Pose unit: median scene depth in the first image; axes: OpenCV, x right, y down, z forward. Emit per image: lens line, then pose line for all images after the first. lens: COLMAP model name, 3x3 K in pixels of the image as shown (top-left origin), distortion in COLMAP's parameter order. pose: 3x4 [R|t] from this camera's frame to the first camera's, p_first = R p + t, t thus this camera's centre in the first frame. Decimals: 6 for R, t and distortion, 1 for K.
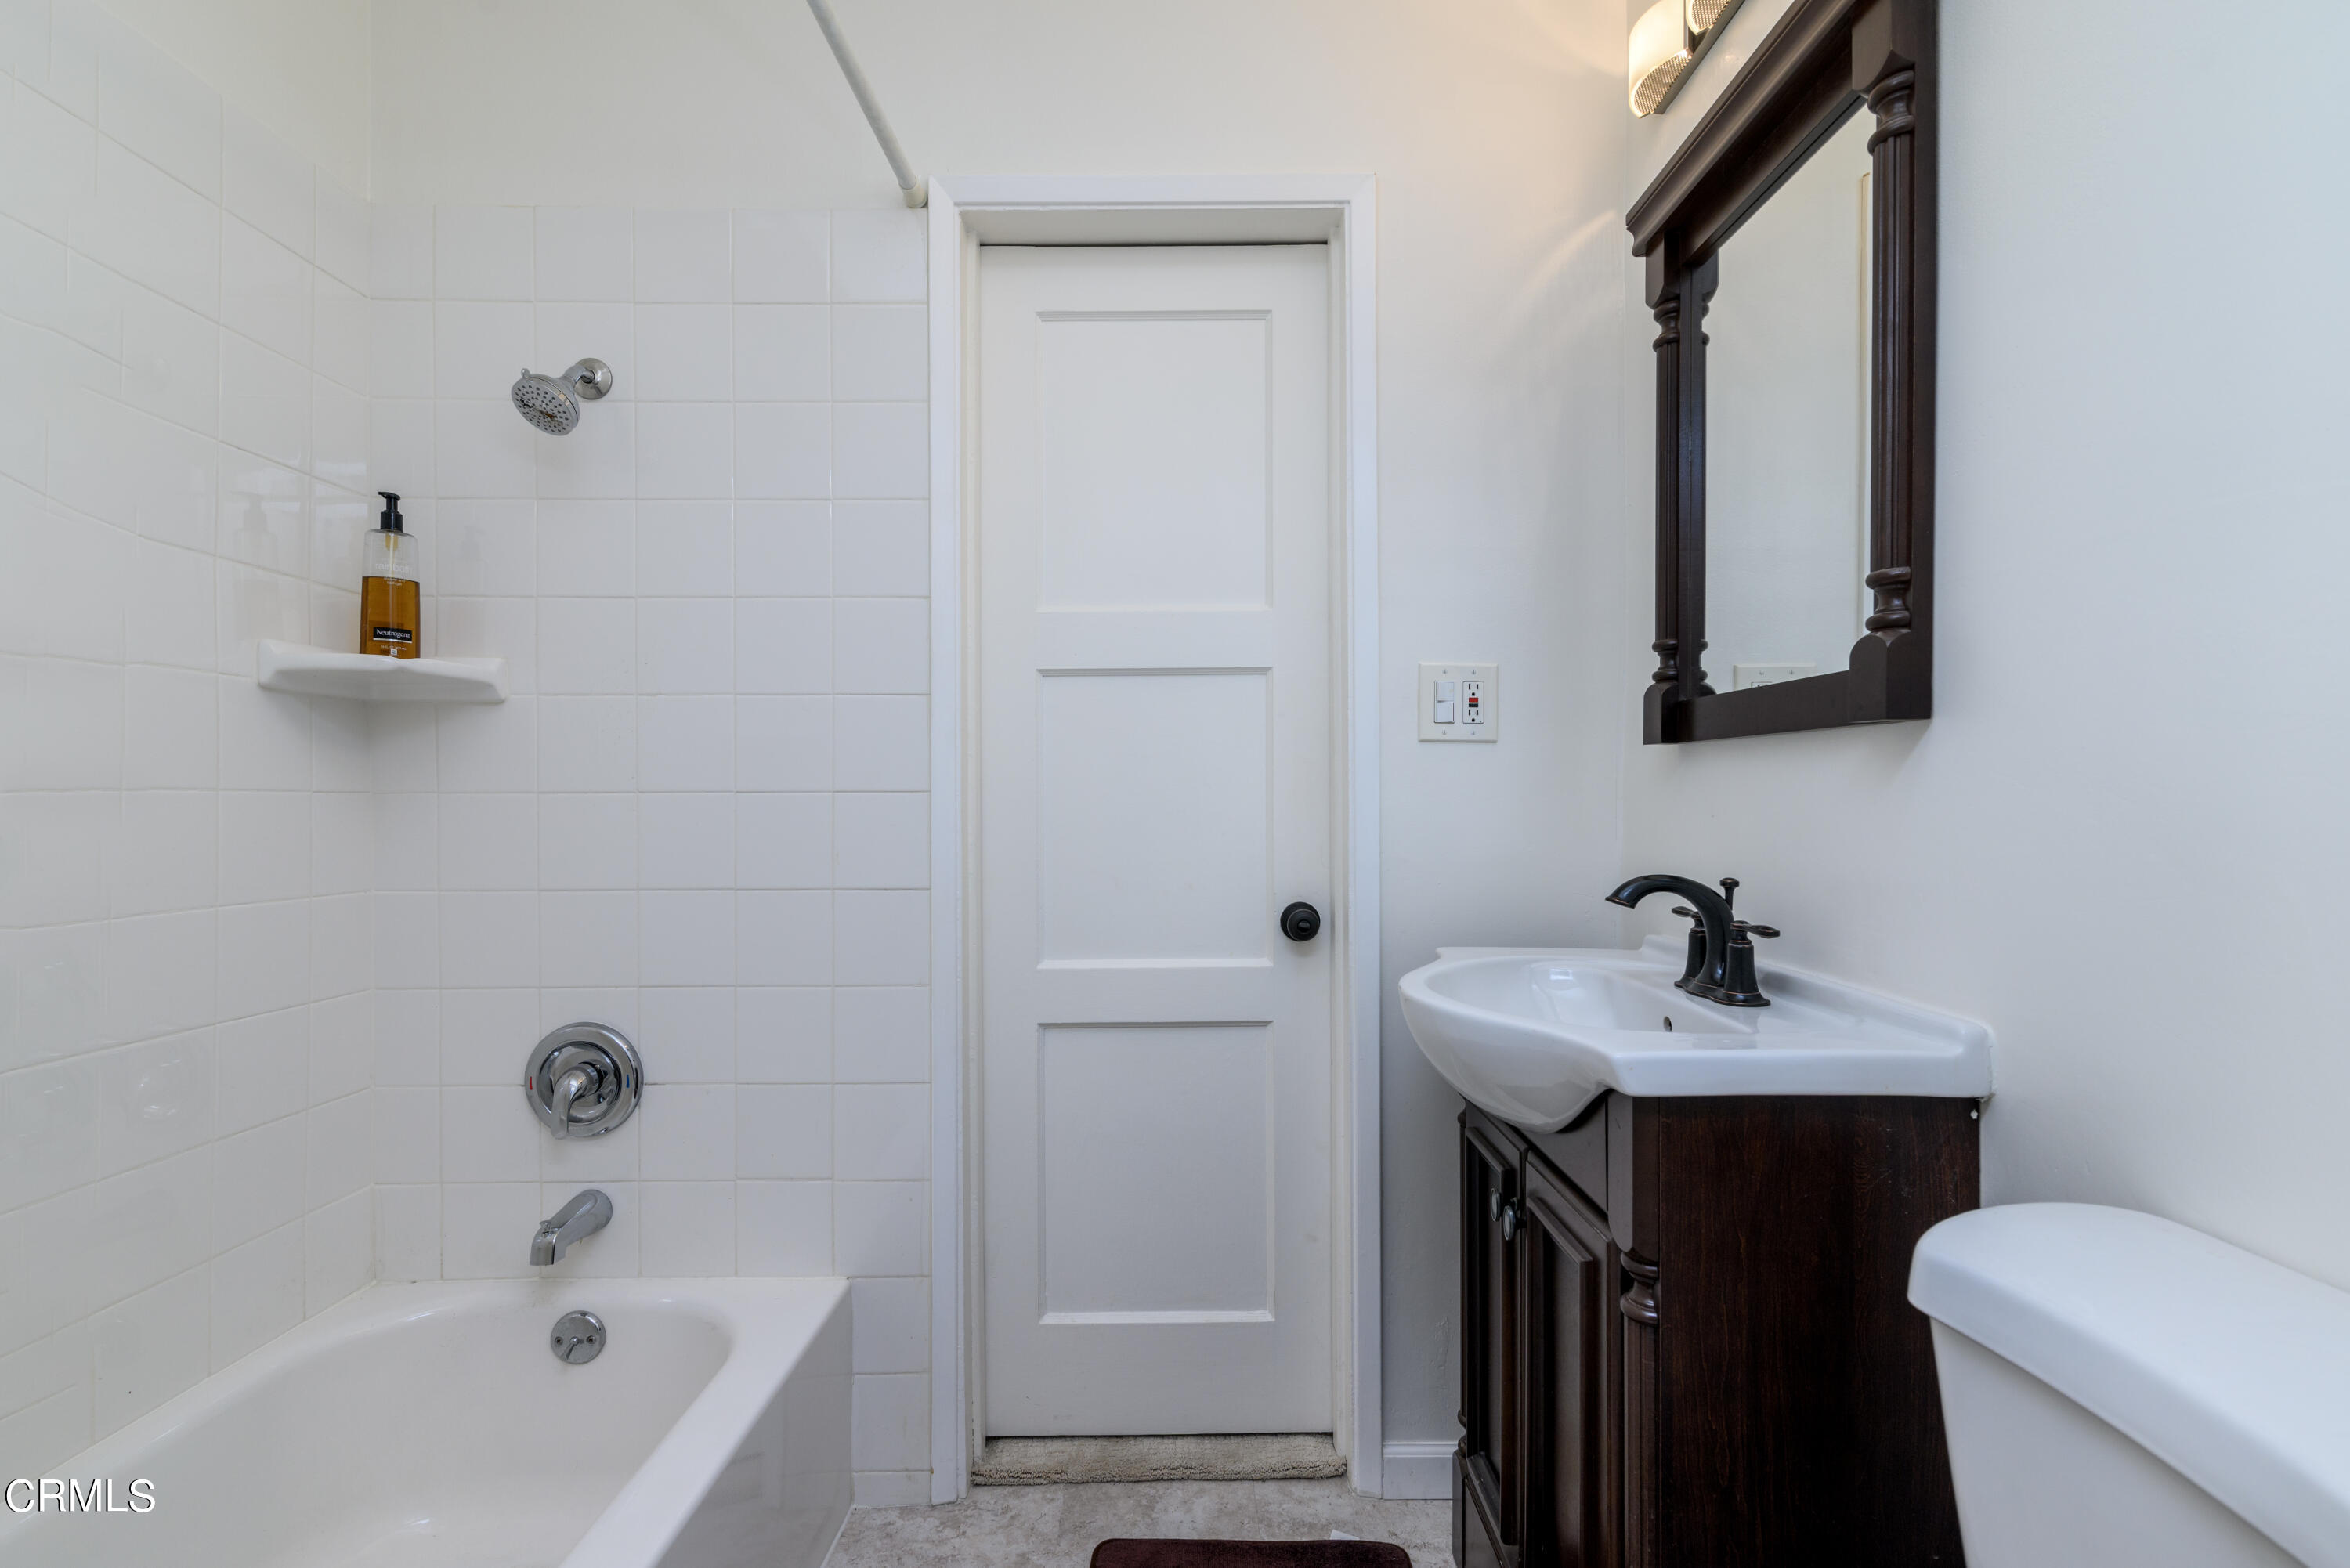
lens RADIAL K [[1091.3, 0, 1168.2], [0, 1091.3, 792.8], [0, 0, 1]] dist [-0.003144, -0.000054]
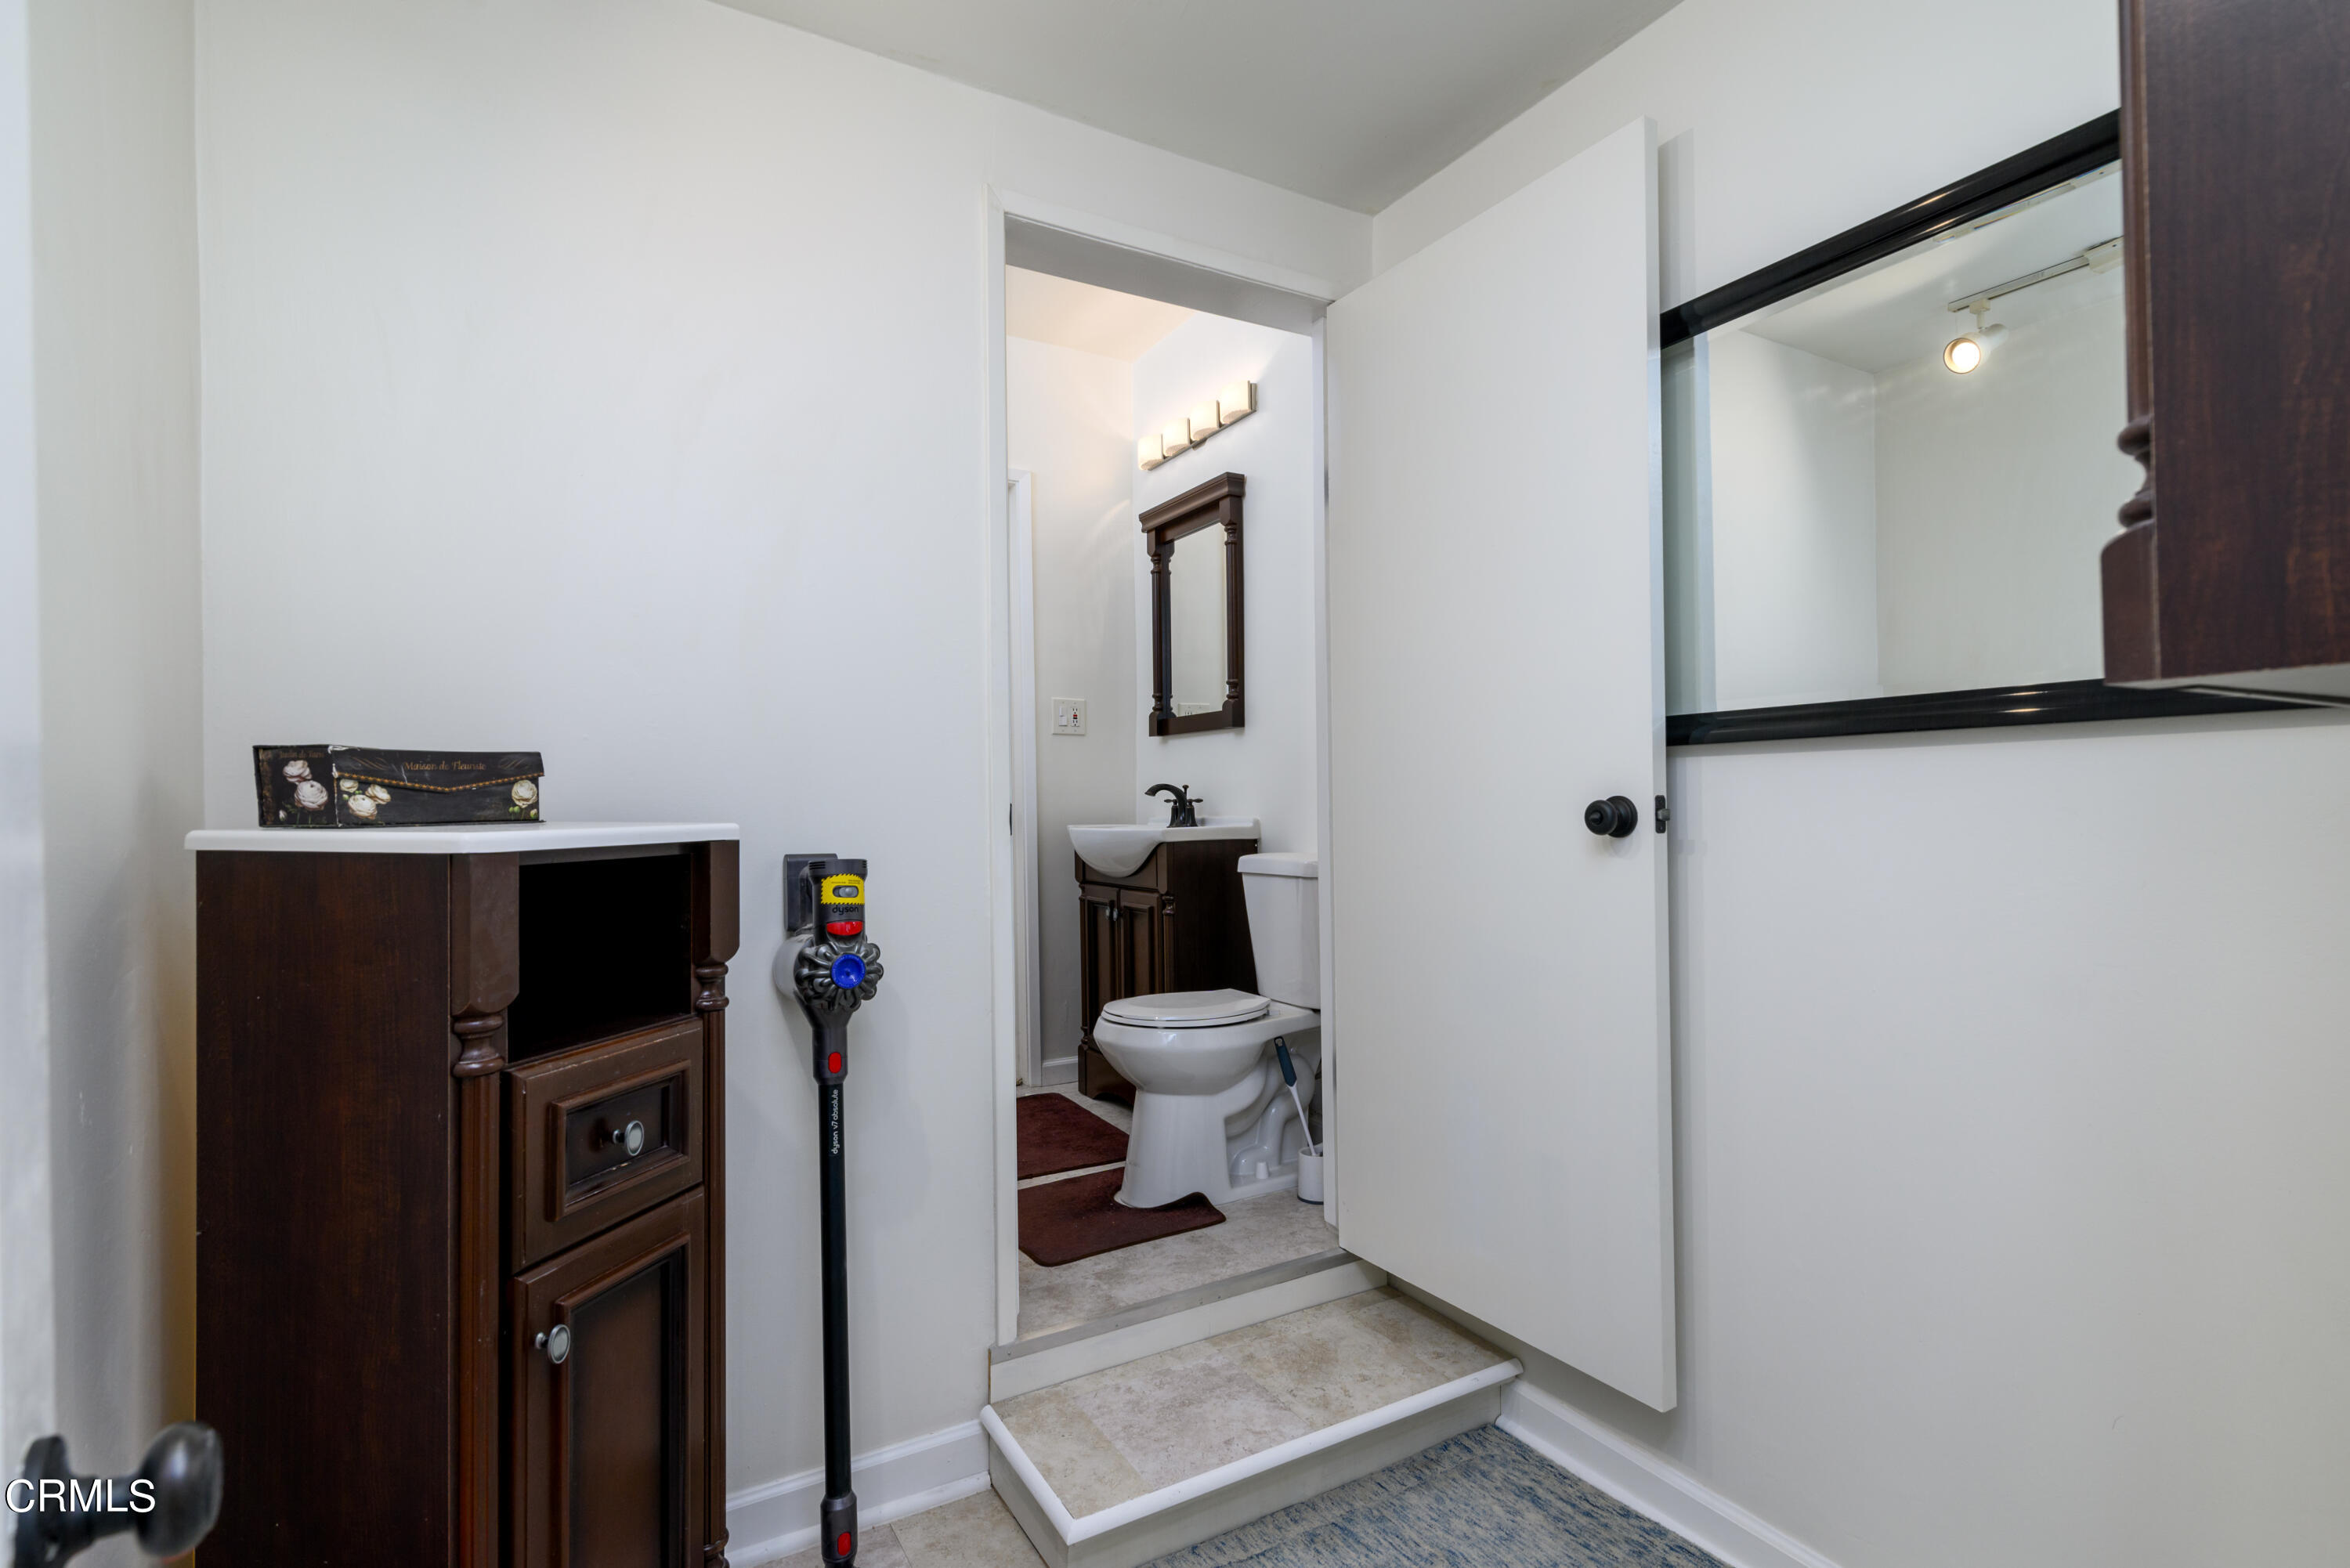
lens RADIAL K [[1091.3, 0, 1177.4], [0, 1091.3, 784.4], [0, 0, 1]] dist [-0.003144, -0.000054]
pose [[0.869110, -0.008168, 0.494552, -0.823219], [0.015077, 0.999836, -0.009984, 0.101546], [-0.494390, 0.016134, 0.869091, -1.313948]]
